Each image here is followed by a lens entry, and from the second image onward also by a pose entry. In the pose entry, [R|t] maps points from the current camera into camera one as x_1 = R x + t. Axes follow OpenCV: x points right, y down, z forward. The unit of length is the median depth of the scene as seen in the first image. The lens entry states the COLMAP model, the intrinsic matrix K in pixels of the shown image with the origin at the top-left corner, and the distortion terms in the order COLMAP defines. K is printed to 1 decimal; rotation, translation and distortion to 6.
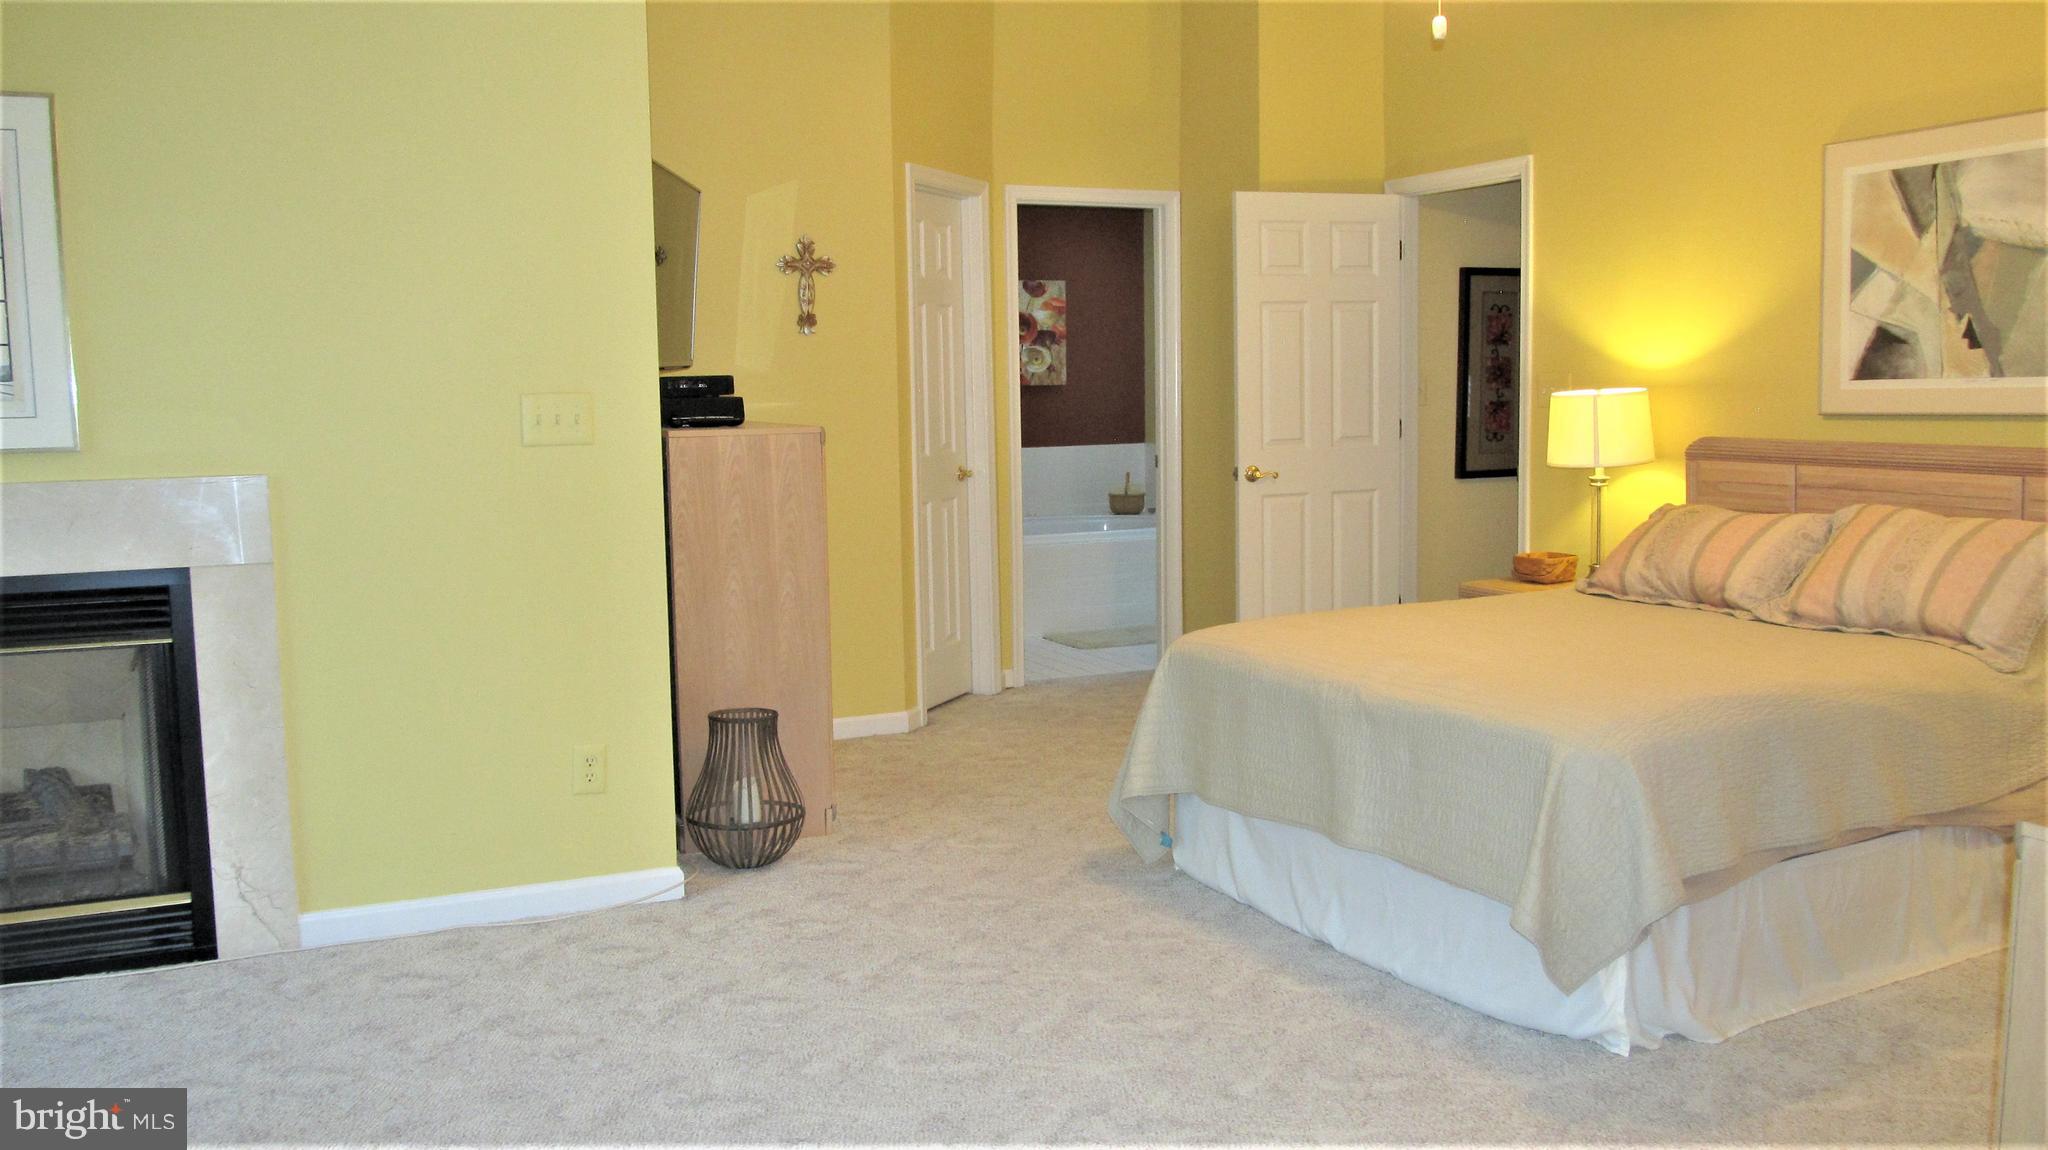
lens RADIAL K [[1690.4, 0, 1025.5], [0, 1690.4, 581.7], [0, 0, 1]] dist [-0.058071, 0.014680]
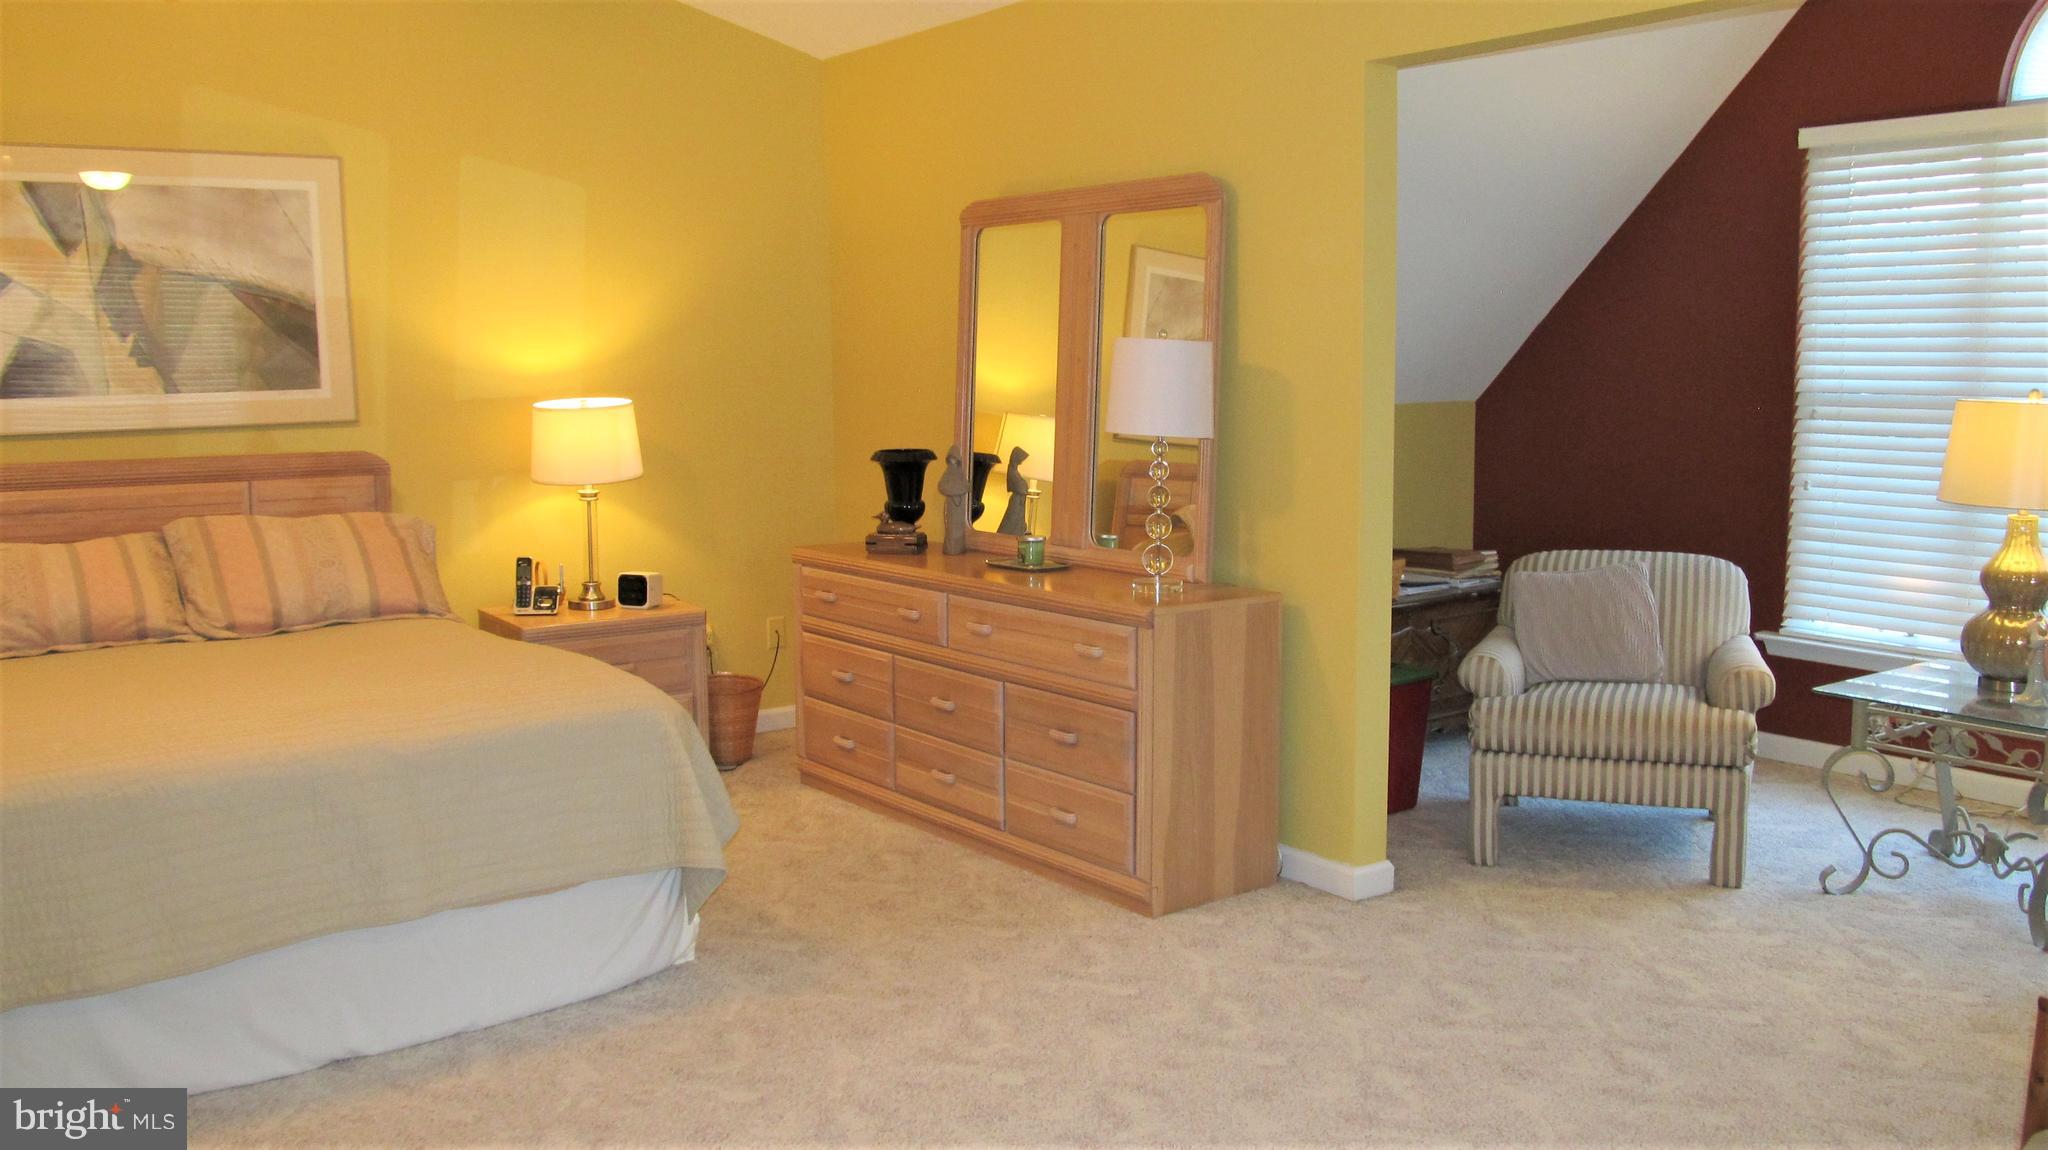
lens RADIAL K [[1690.4, 0, 1025.5], [0, 1690.4, 581.7], [0, 0, 1]] dist [-0.058071, 0.014680]
pose [[-0.180042, -0.106562, 0.977870, -0.622641], [0.129037, 0.982965, 0.130875, -0.079155], [-0.975159, 0.149744, -0.163225, 0.706747]]
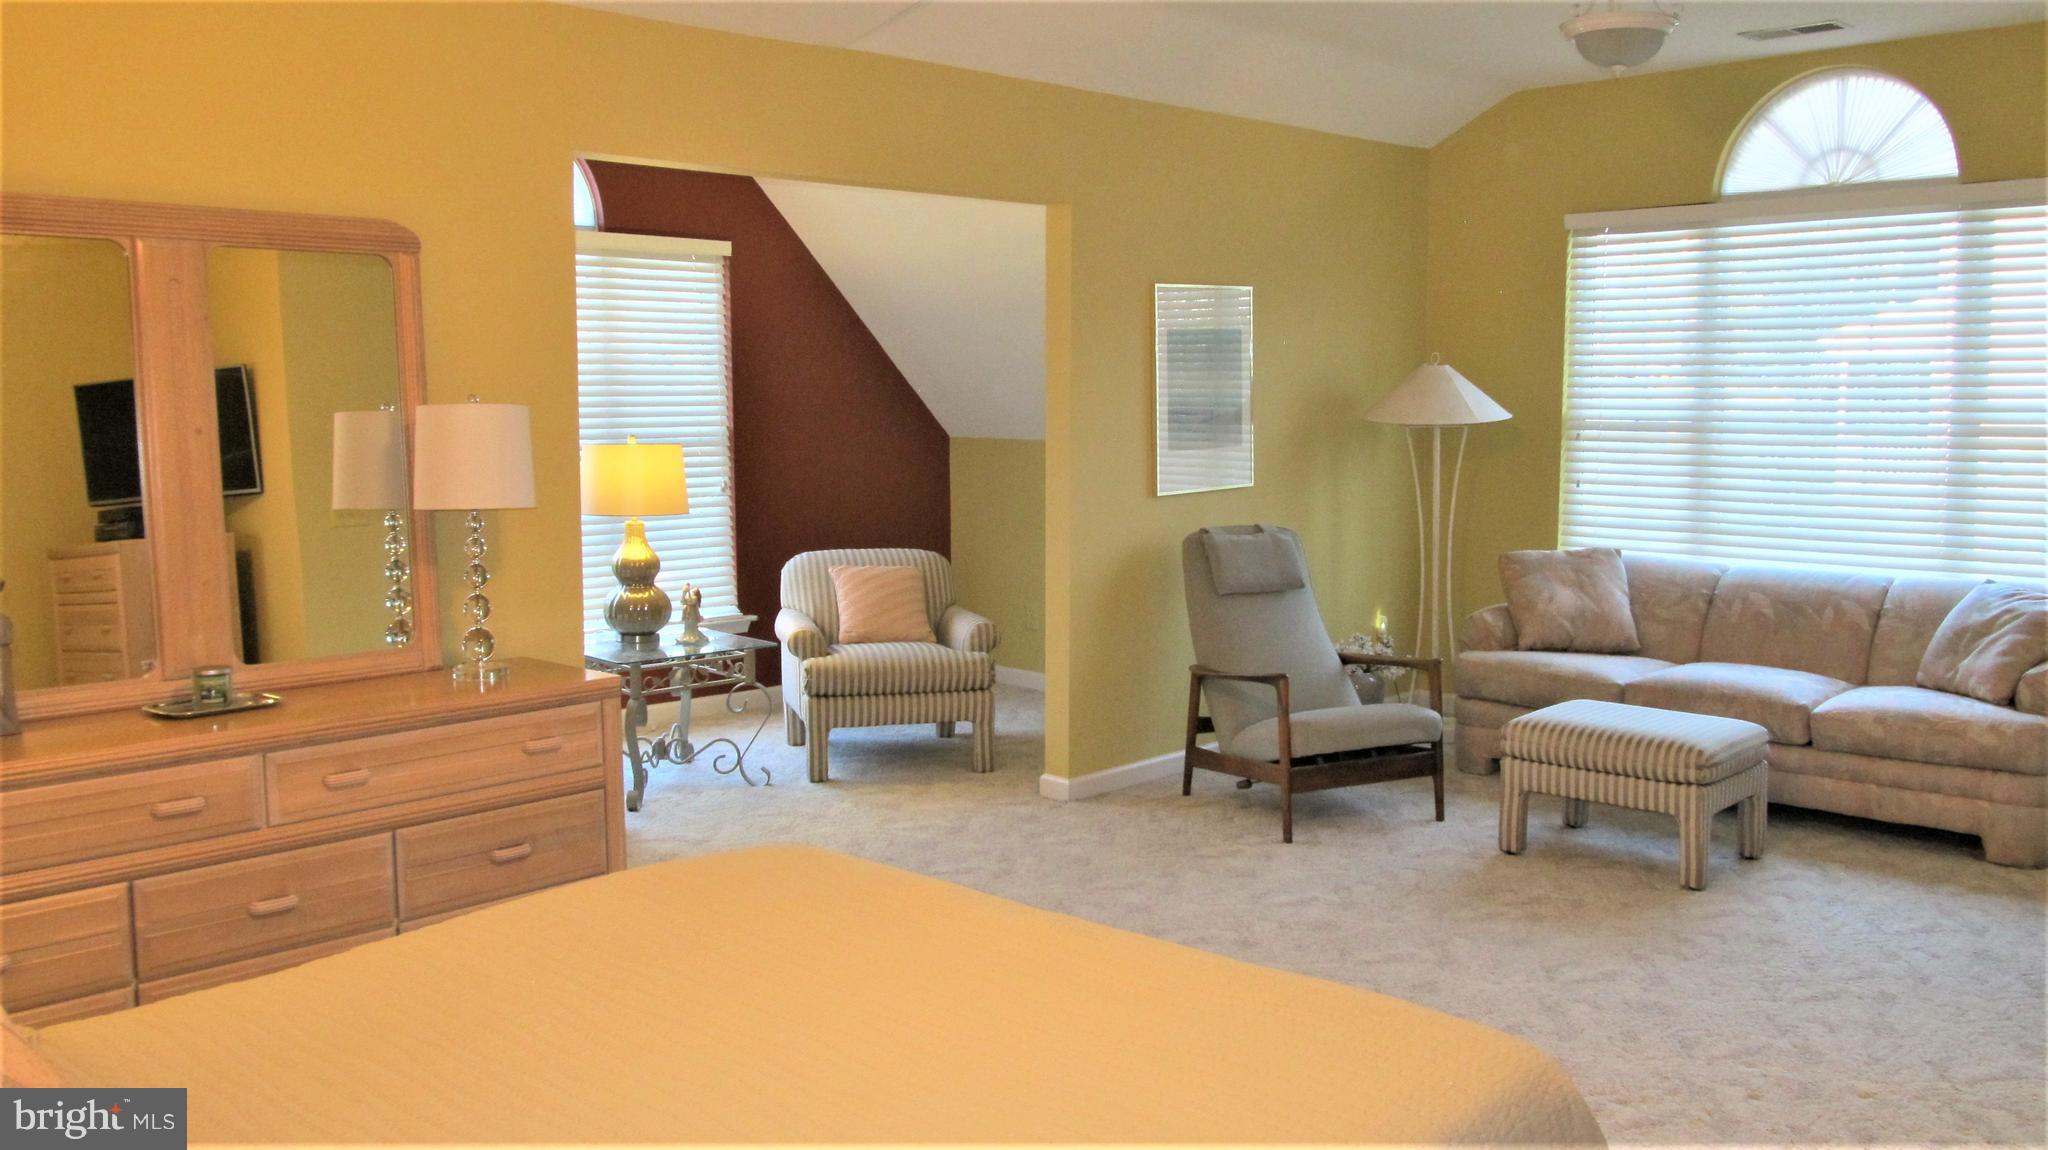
lens RADIAL K [[1690.4, 0, 1025.5], [0, 1690.4, 581.7], [0, 0, 1]] dist [-0.058071, 0.014680]
pose [[-0.938602, 0.059678, -0.339802, 0.391698], [-0.021391, 0.972964, 0.229963, -0.203987], [0.344339, 0.223112, -0.911950, 1.409957]]
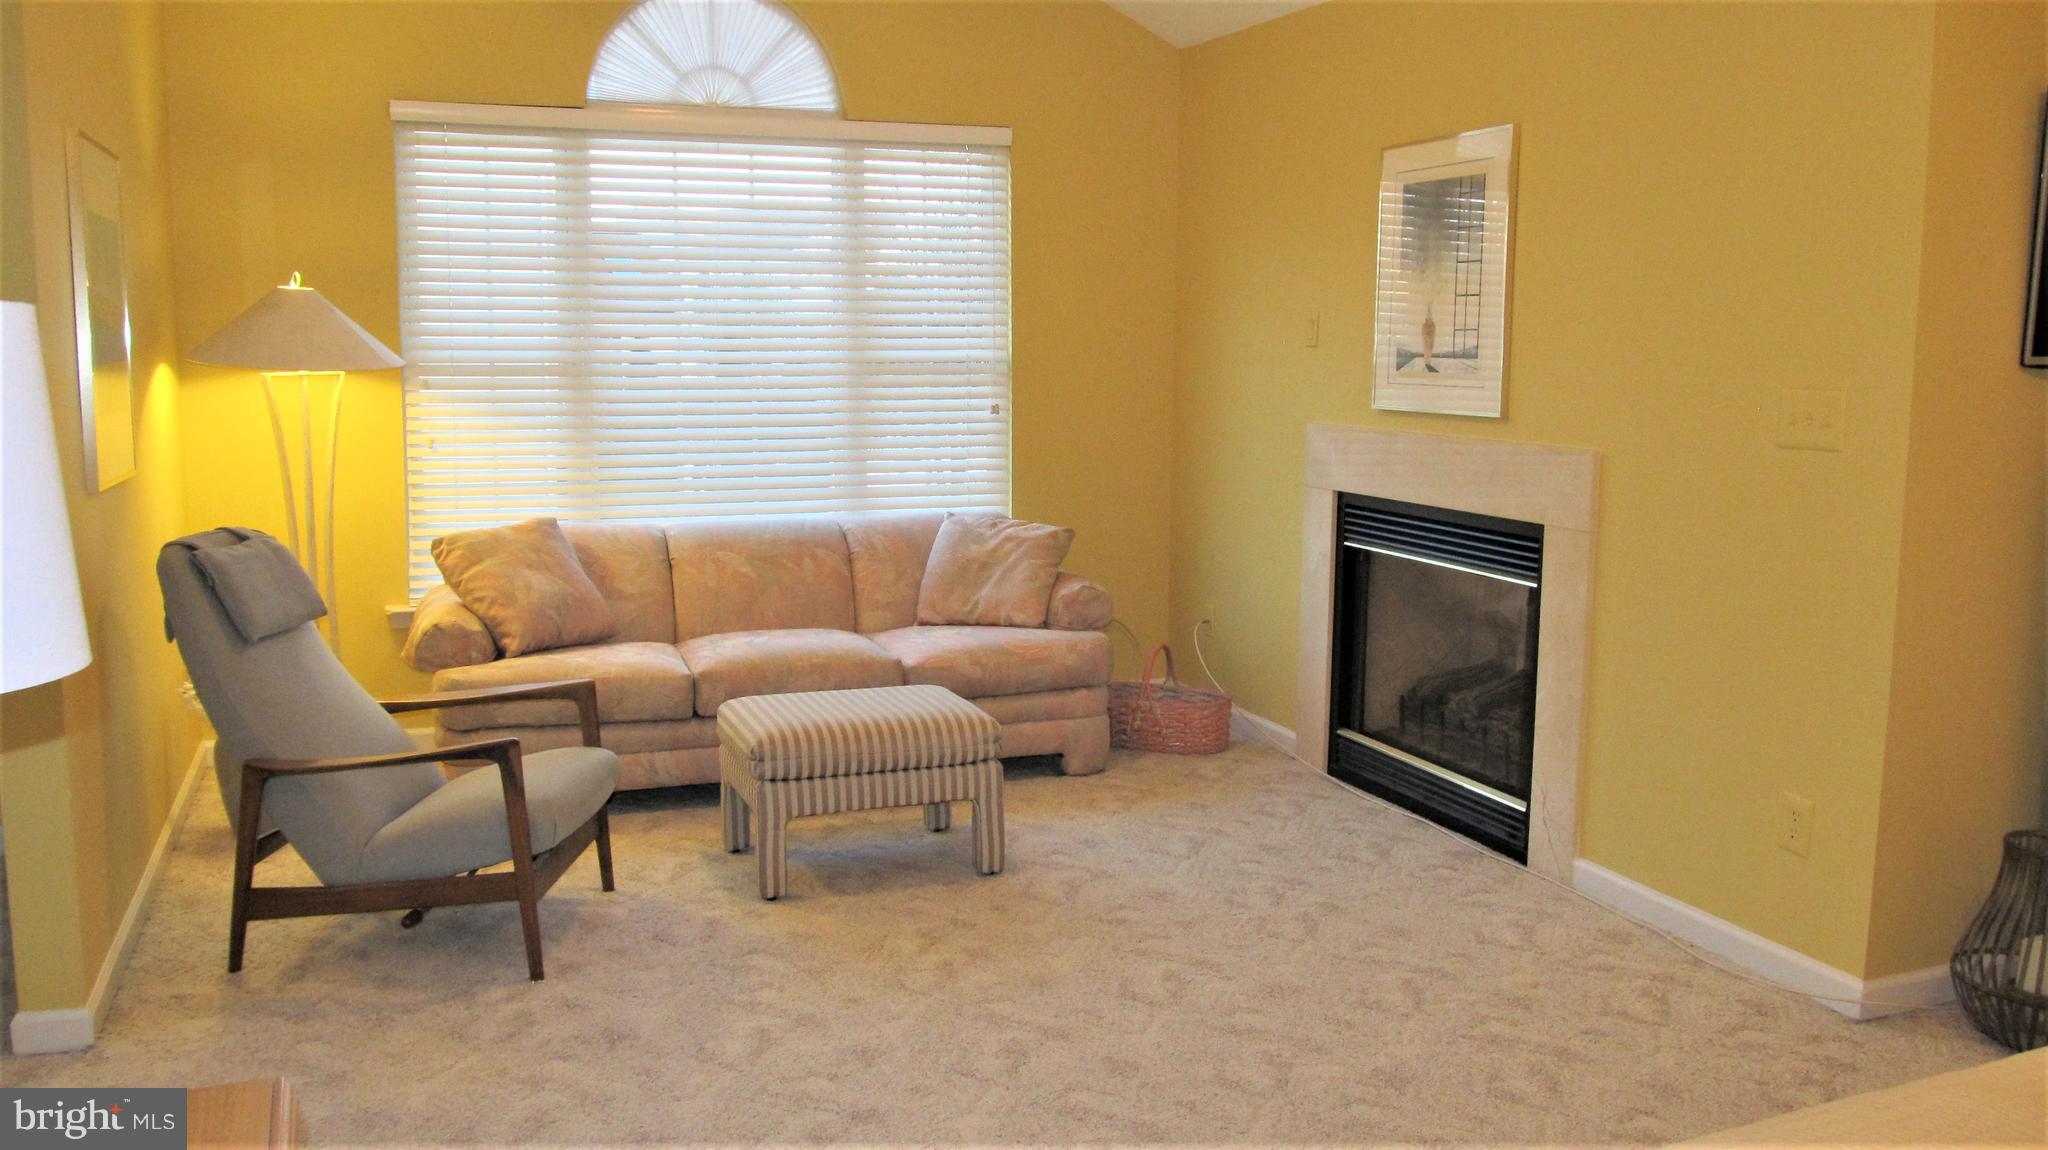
lens RADIAL K [[1690.4, 0, 1025.5], [0, 1690.4, 581.7], [0, 0, 1]] dist [-0.058071, 0.014680]
pose [[-0.065594, 0.155341, -0.985681, 0.592691], [-0.127532, 0.978402, 0.162681, -0.100078], [0.989663, 0.136377, -0.044367, 0.626846]]
